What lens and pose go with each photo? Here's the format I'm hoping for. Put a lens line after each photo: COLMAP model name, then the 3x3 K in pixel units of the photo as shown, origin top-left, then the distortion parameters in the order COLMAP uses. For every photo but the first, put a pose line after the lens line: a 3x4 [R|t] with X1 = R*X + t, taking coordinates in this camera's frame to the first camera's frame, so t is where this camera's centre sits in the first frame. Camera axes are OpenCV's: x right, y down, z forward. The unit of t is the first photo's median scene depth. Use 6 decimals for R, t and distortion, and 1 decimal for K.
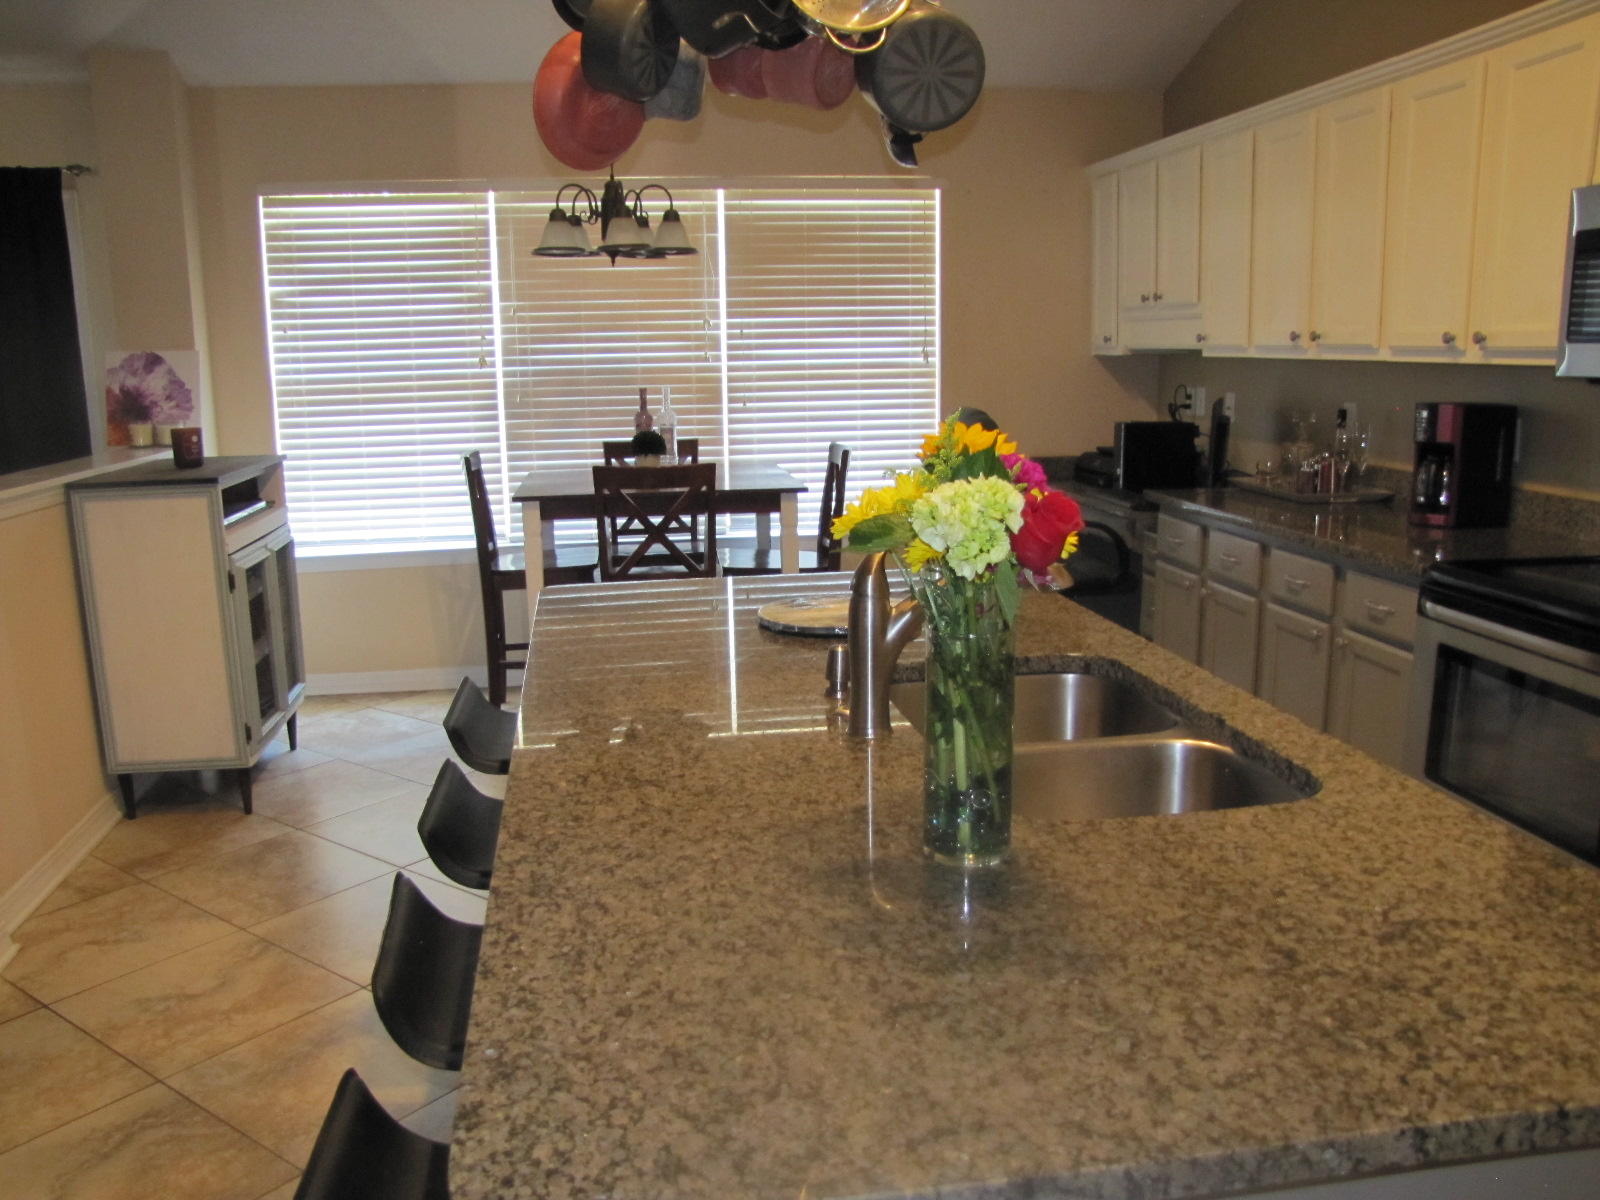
lens RADIAL K [[1317.9, 0, 801.9], [0, 1317.9, 599.5], [0, 0, 1]] dist [-0.148263, 0.079549]
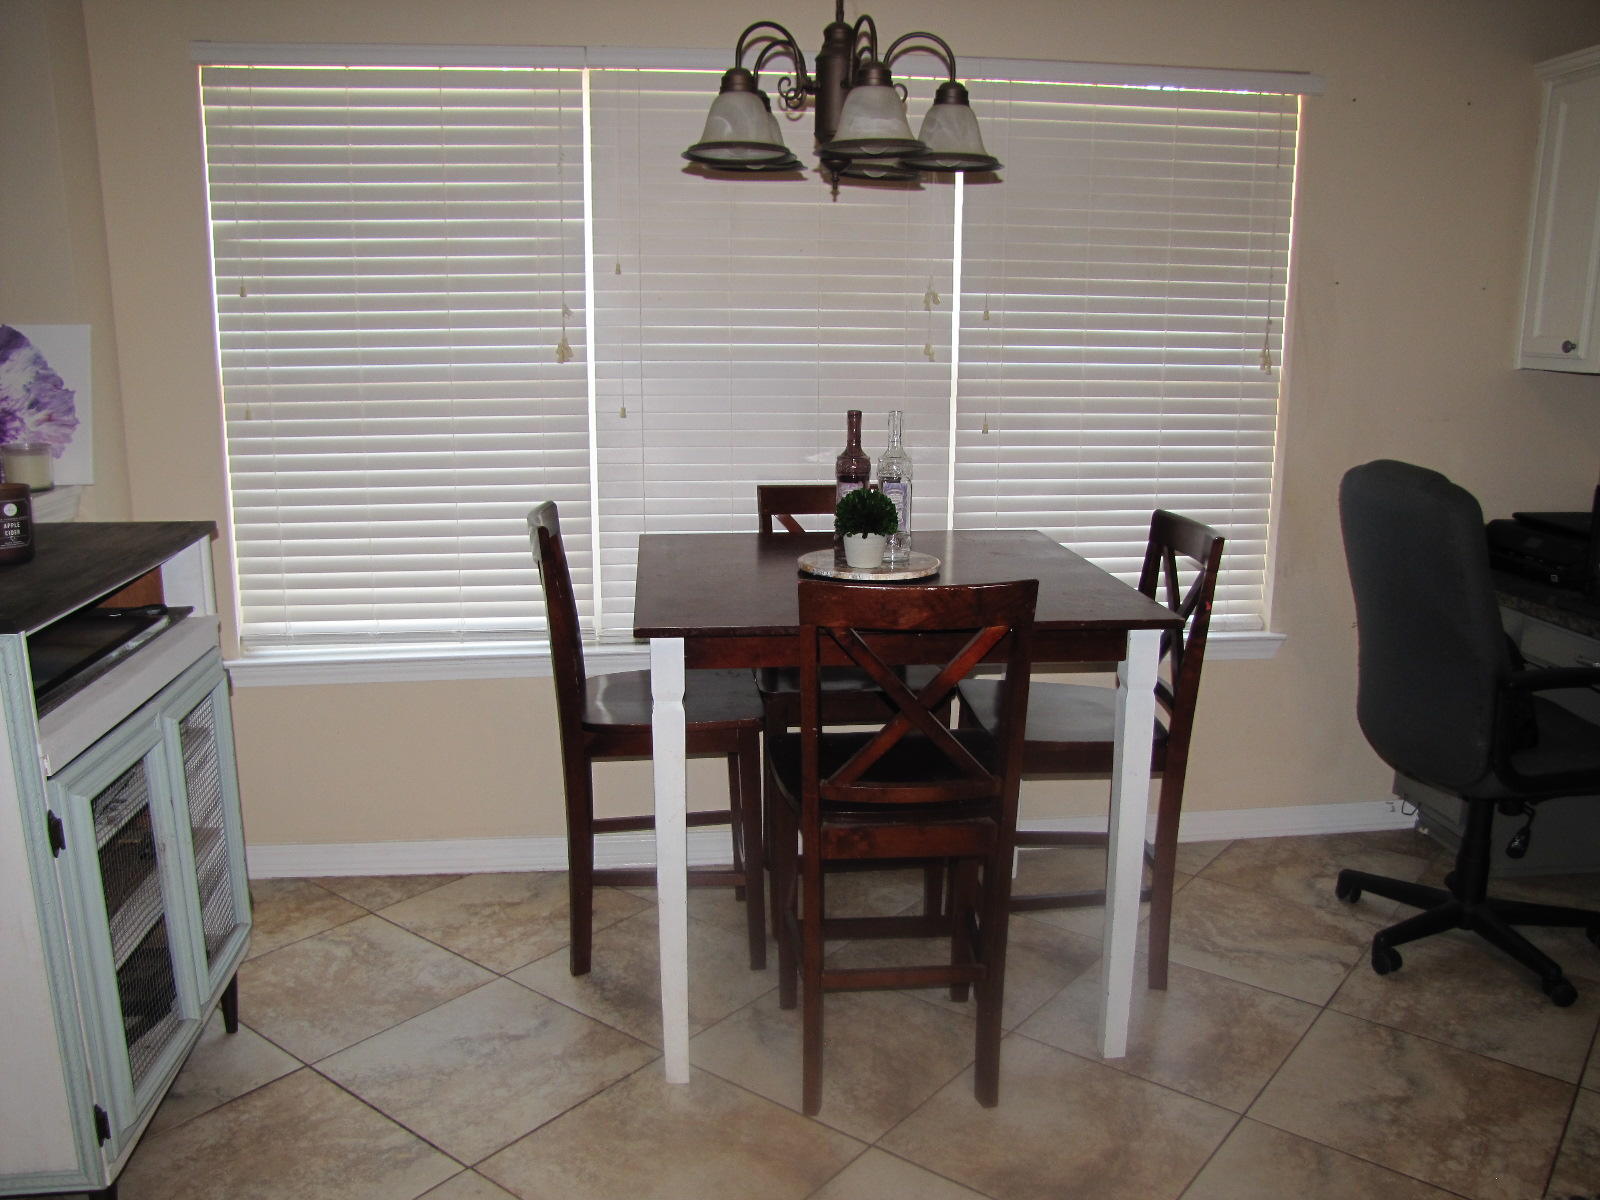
lens RADIAL K [[1317.9, 0, 802.3], [0, 1317.9, 603.9], [0, 0, 1]] dist [-0.148263, 0.079549]
pose [[0.999121, 0.029732, -0.029553, -0.113294], [-0.028906, 0.999190, 0.028006, -0.084986], [0.030362, -0.027127, 0.999171, 0.391456]]
